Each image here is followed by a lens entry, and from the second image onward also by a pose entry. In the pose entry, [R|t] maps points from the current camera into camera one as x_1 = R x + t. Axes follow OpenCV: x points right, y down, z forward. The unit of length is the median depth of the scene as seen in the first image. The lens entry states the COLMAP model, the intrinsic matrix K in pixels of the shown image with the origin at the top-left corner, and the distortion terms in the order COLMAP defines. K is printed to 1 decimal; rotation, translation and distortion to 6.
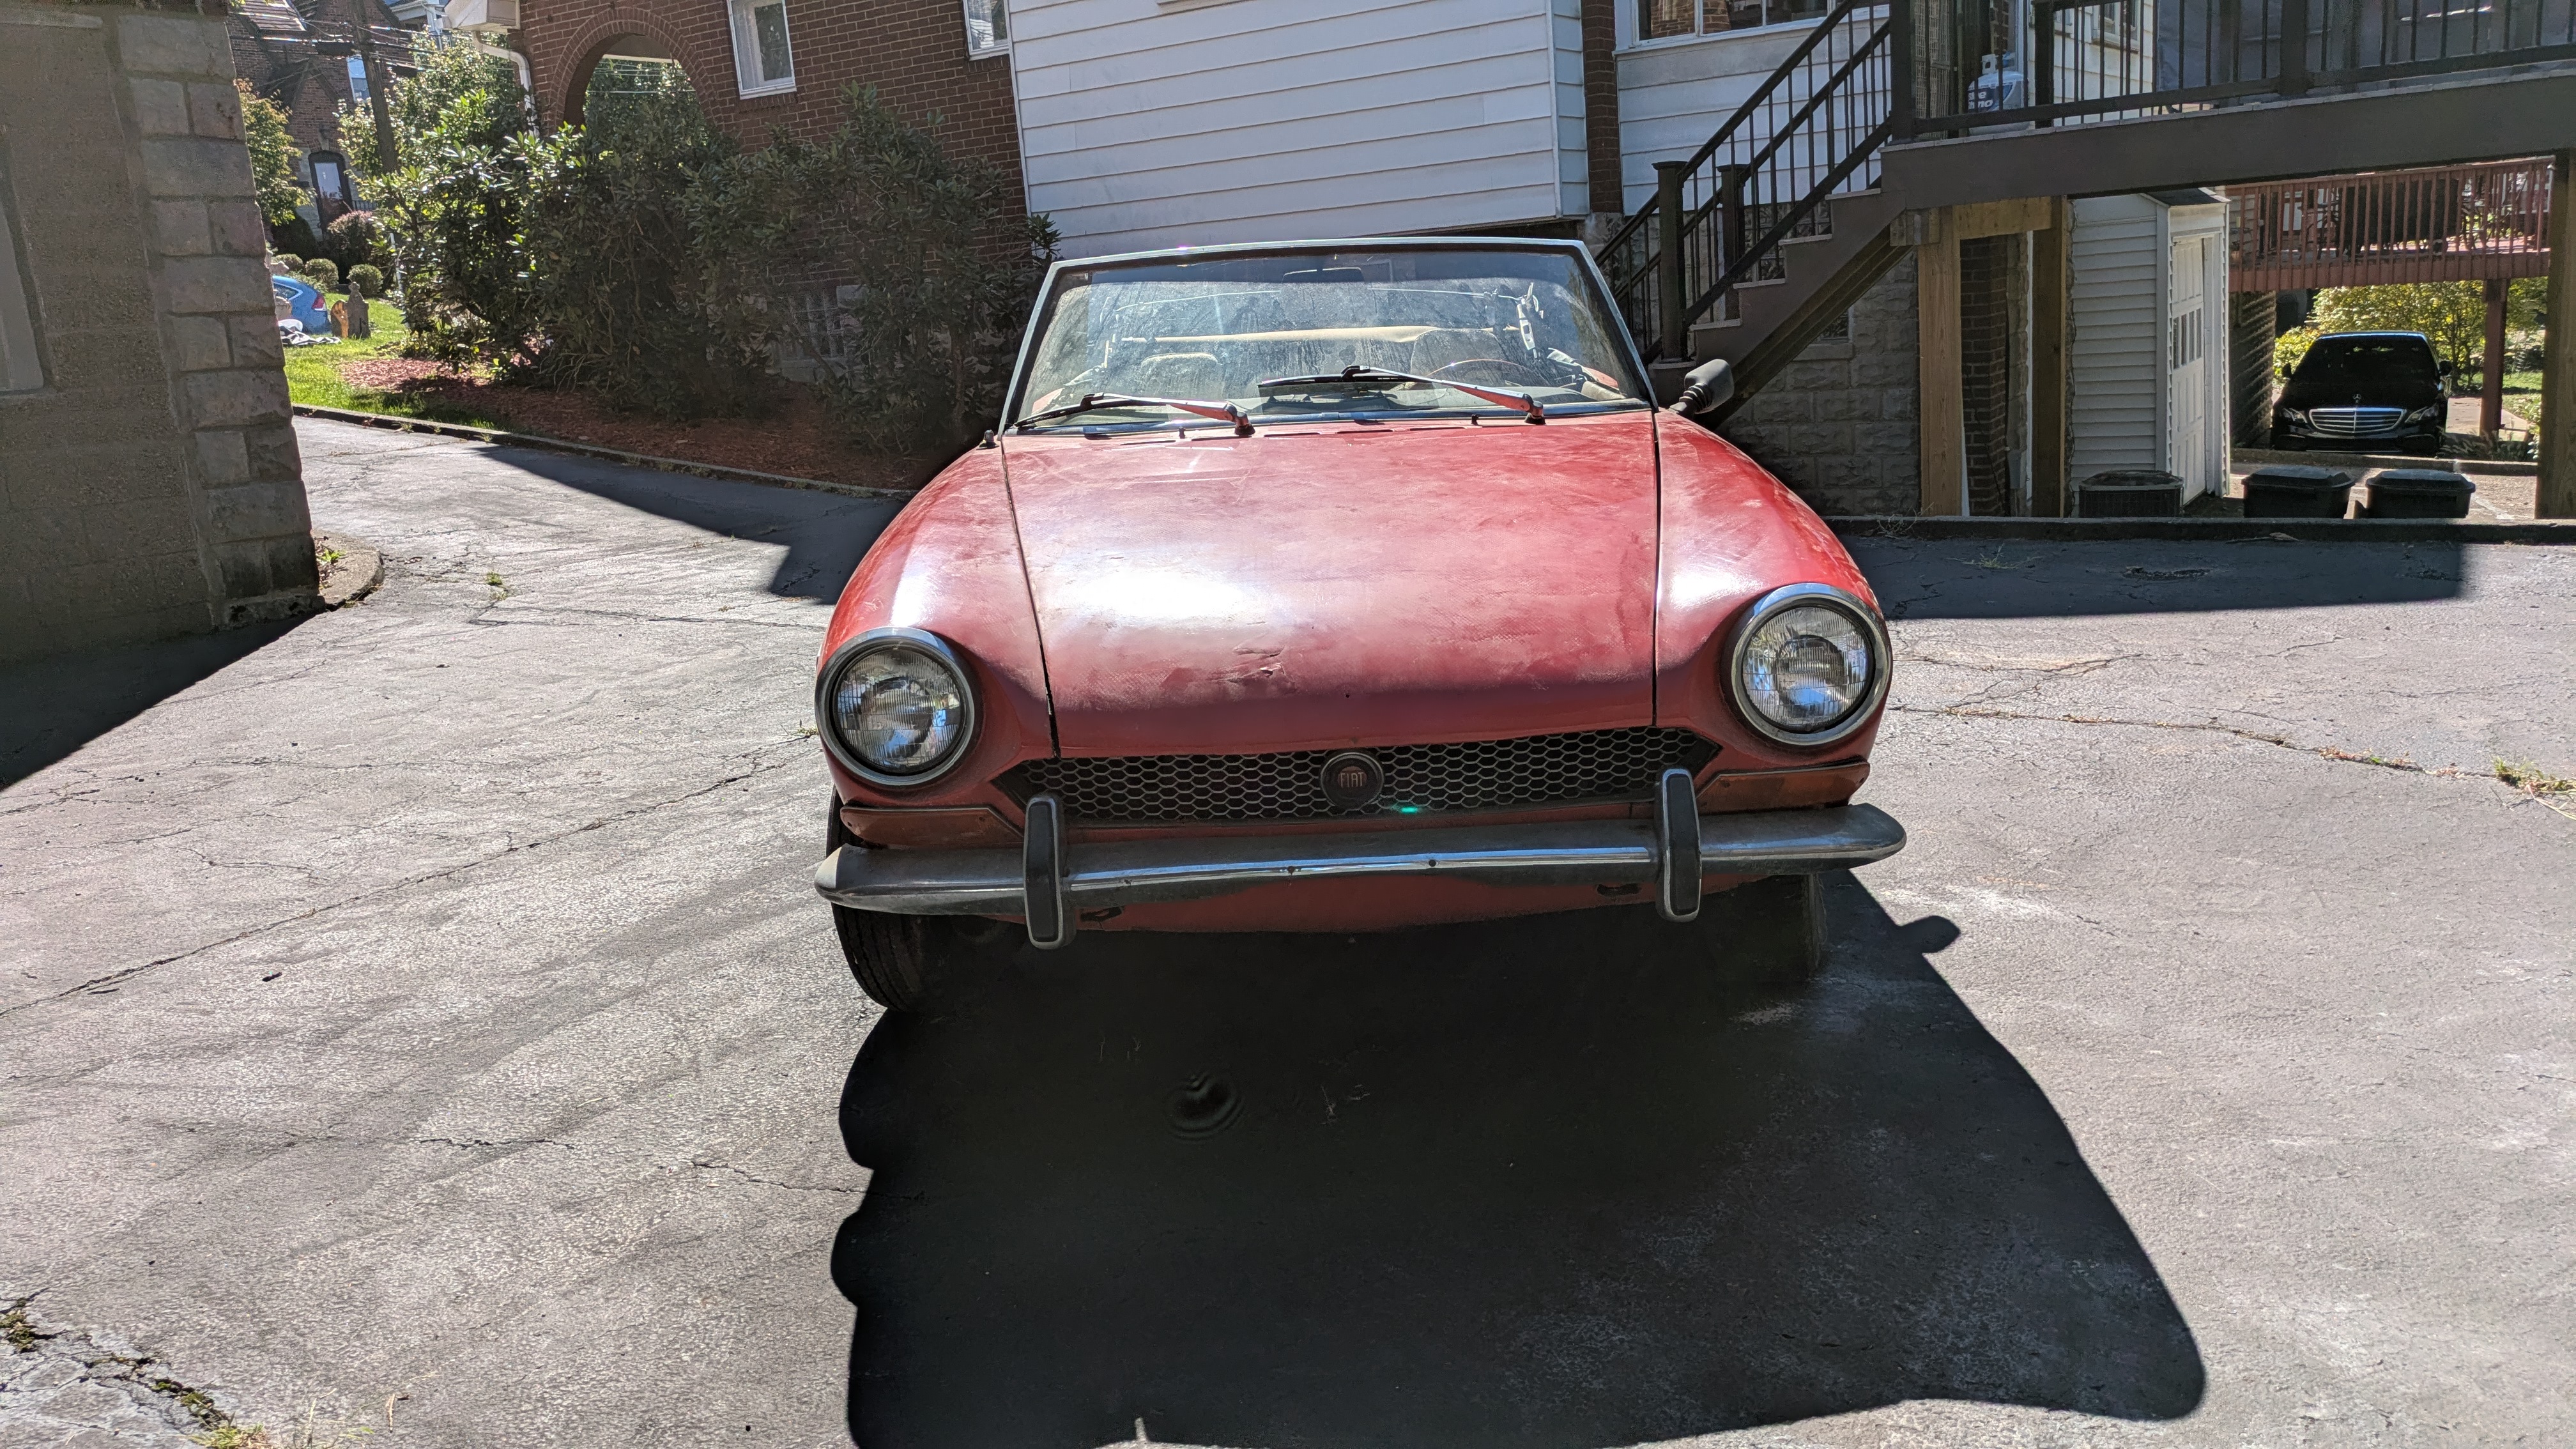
lens RADIAL K [[1806.6, 0, 1293.5], [0, 1806.6, 594.1], [0, 0, 1]] dist [0.000364, -0.002604]
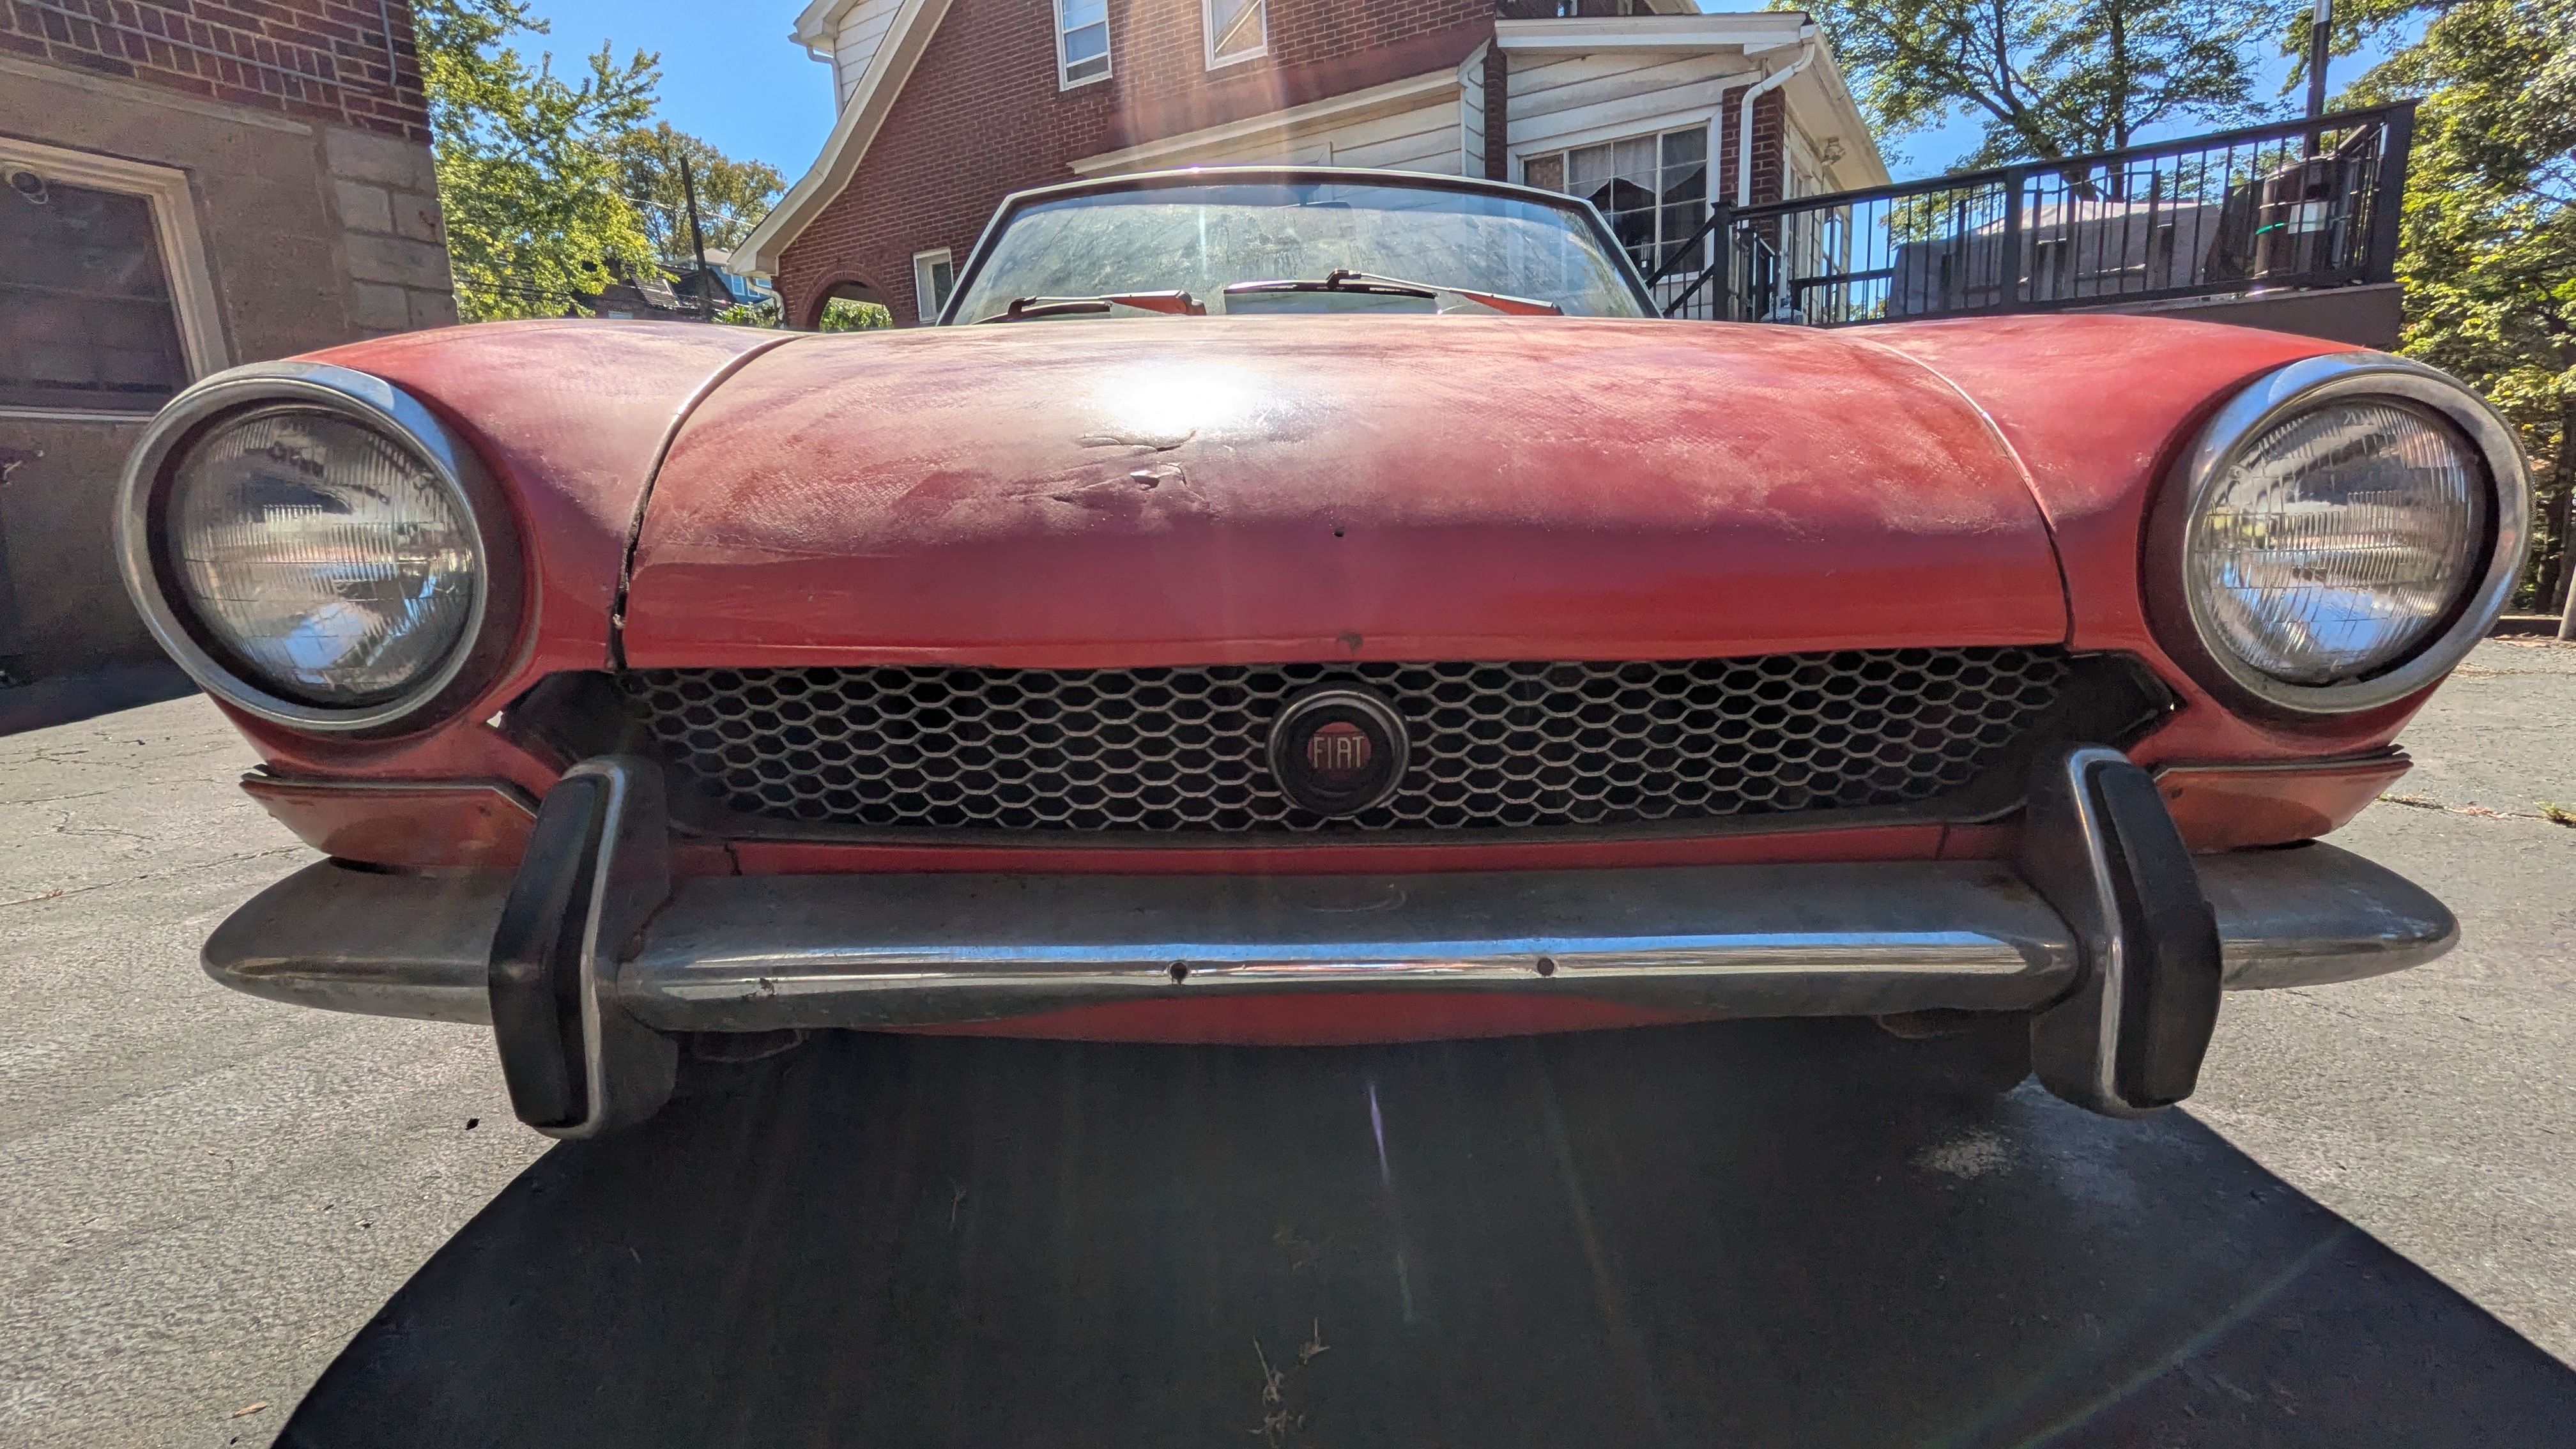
lens RADIAL K [[1028.4, 0, 1284.3], [0, 1028.4, 672.0], [0, 0, 1]] dist [0.002199, 0.000177]
pose [[0.999431, 0.033545, 0.003571, 0.017097], [-0.033496, 0.999356, -0.012903, 0.086260], [-0.004002, 0.012776, 0.999910, 0.741179]]
